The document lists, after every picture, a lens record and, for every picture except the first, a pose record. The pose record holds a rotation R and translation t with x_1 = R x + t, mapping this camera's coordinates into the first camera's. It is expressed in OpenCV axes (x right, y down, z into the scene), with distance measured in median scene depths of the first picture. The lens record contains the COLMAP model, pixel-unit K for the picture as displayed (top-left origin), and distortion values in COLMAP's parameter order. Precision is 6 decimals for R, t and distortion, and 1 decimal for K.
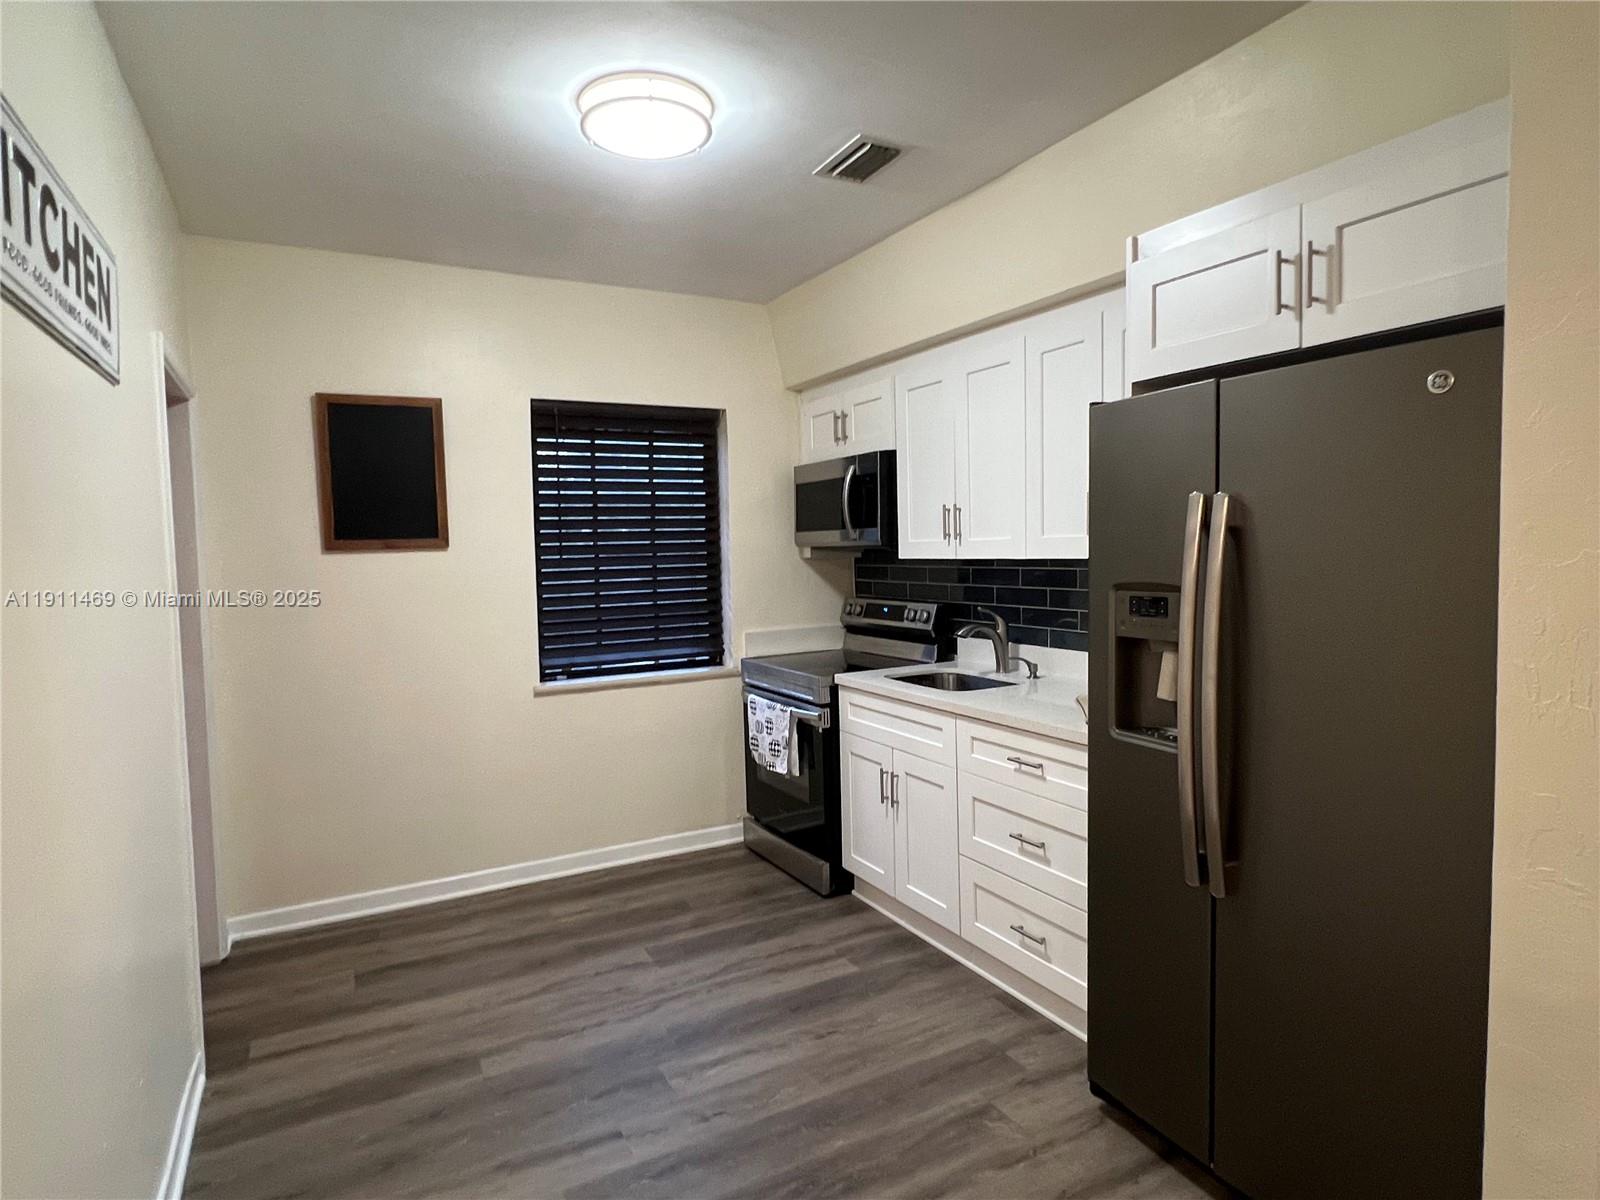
lens RADIAL K [[876.1, 0, 800.0], [0, 876.1, 600.0], [0, 0, 1]] dist [-0.034539, -0.000752]
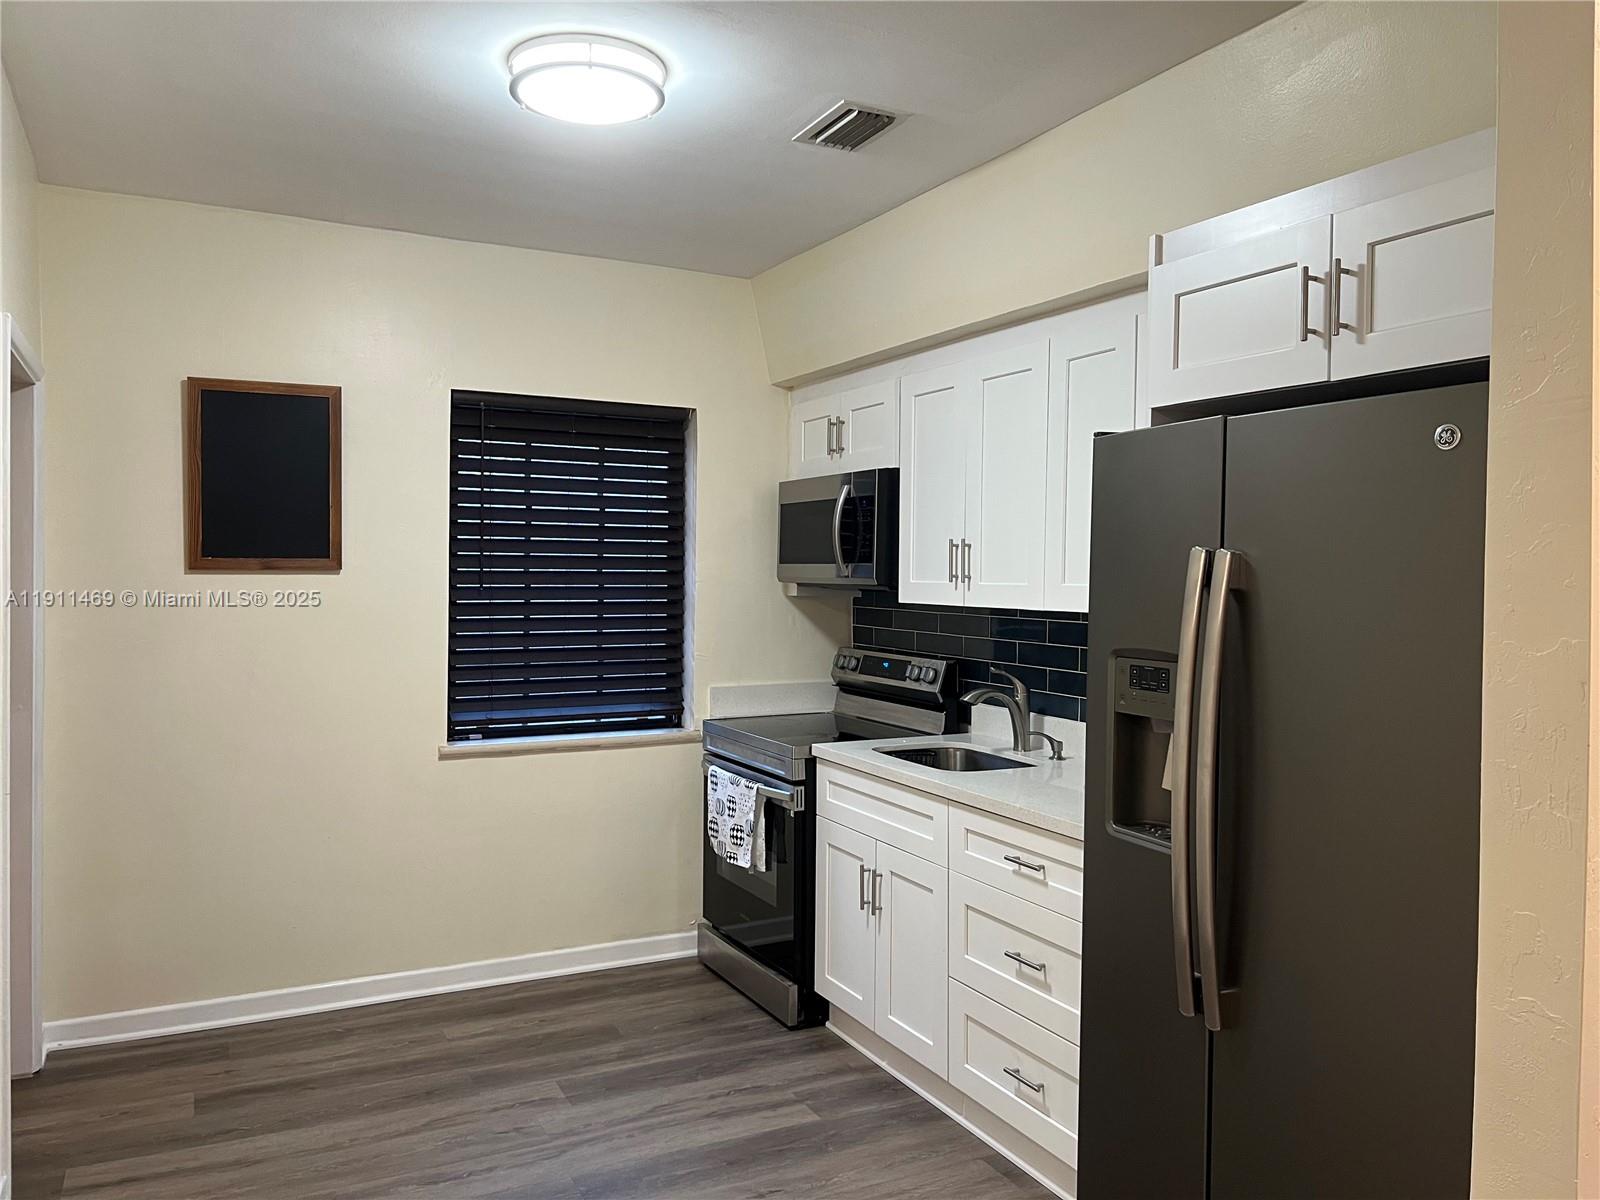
lens RADIAL K [[1199.9, 0, 795.1], [0, 1199.9, 589.7], [0, 0, 1]] dist [0.043003, -0.095527]
pose [[0.998881, 0.033588, -0.033289, 0.059633], [-0.034951, 0.998538, -0.041241, -0.011657], [0.031855, 0.042358, 0.998595, -0.112783]]
